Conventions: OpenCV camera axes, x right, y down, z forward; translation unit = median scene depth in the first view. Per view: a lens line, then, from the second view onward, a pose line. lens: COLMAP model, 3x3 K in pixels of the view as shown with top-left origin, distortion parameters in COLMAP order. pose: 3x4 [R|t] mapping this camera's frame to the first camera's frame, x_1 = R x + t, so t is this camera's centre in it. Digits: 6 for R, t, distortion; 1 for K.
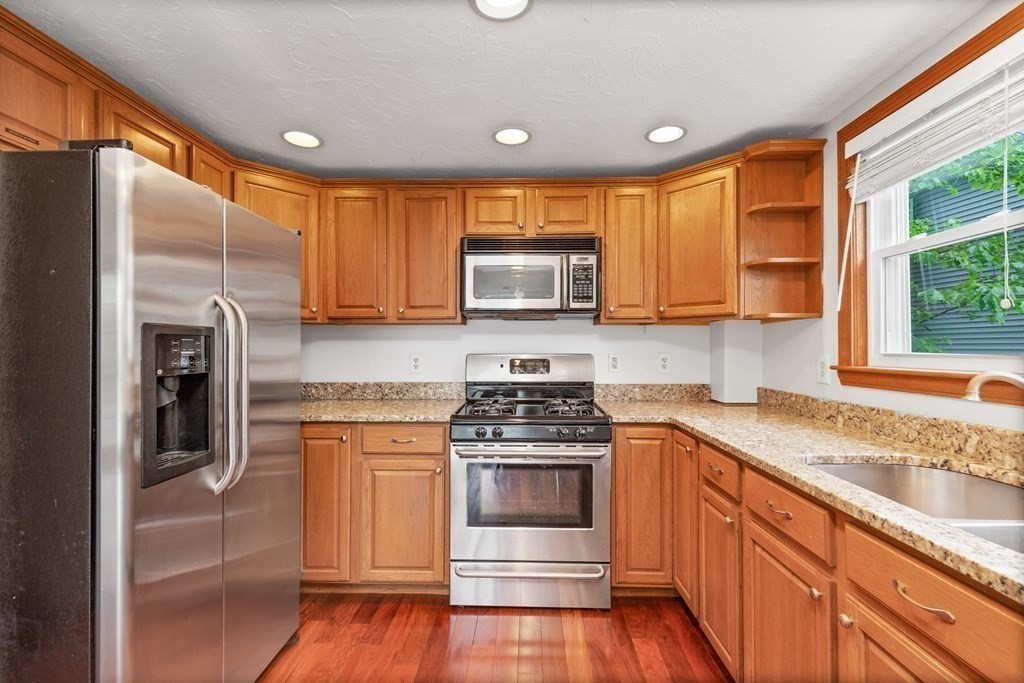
lens RADIAL K [[464.4, 0, 511.0], [0, 464.4, 345.4], [0, 0, 1]] dist [0.013902, -0.004058]
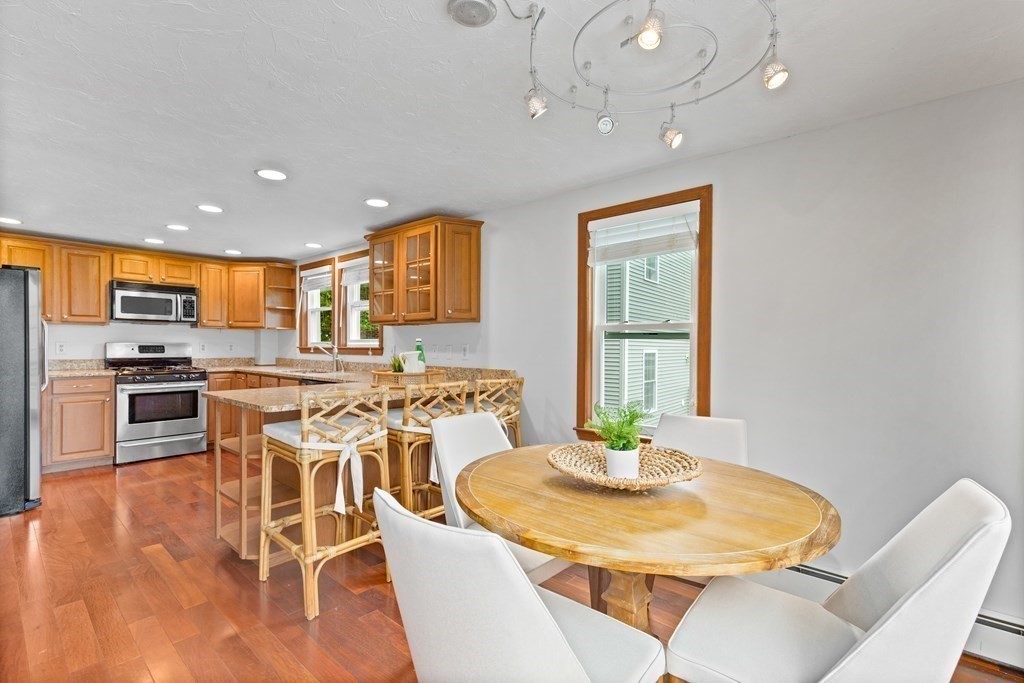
lens RADIAL K [[464.4, 0, 512.3], [0, 464.4, 347.7], [0, 0, 1]] dist [0.013902, -0.004058]
pose [[0.633635, -0.000151, 0.773632, -0.549336], [-0.009066, 0.999930, 0.007621, 0.011749], [-0.773579, -0.011843, 0.633590, -1.460963]]
